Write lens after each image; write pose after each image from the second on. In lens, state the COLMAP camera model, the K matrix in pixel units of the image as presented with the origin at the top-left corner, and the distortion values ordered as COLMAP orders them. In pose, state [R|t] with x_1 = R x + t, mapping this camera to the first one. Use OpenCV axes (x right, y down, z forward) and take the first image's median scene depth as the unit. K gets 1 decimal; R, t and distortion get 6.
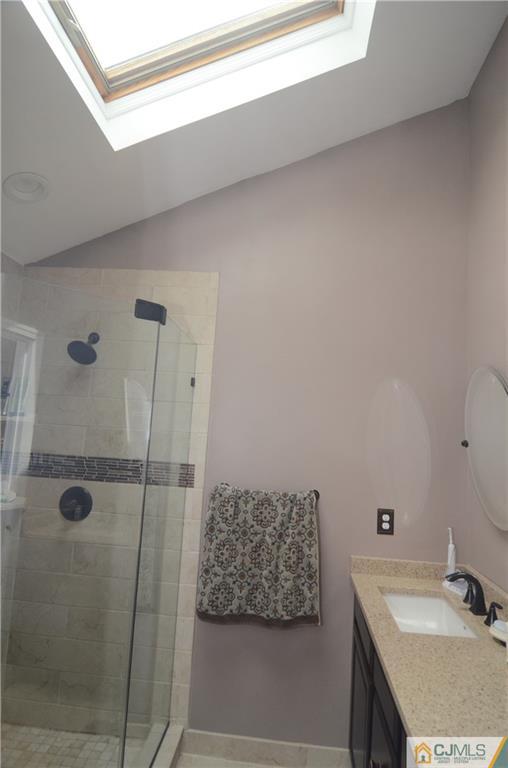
lens RADIAL K [[408.6, 0, 258.1], [0, 408.6, 385.3], [0, 0, 1]] dist [-0.010601, -0.007828]
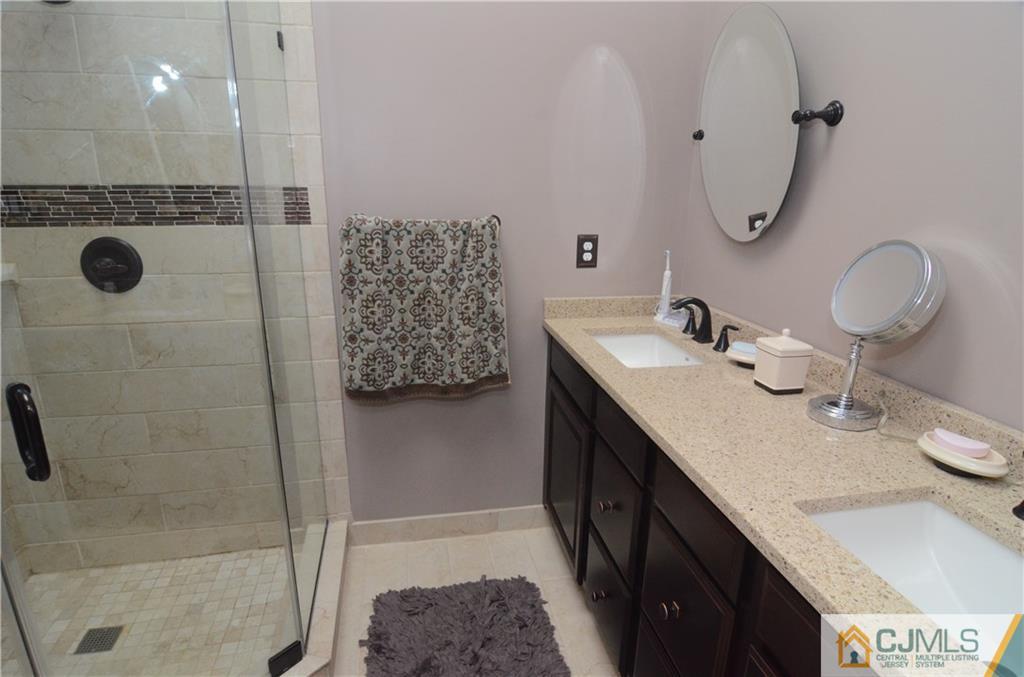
lens RADIAL K [[544.8, 0, 511.7], [0, 544.8, 340.9], [0, 0, 1]] dist [-0.010601, -0.007828]
pose [[0.962100, -0.119143, 0.245292, -0.091587], [0.010997, 0.915726, 0.401653, 0.083412], [-0.272474, -0.383733, 0.882330, 0.089789]]
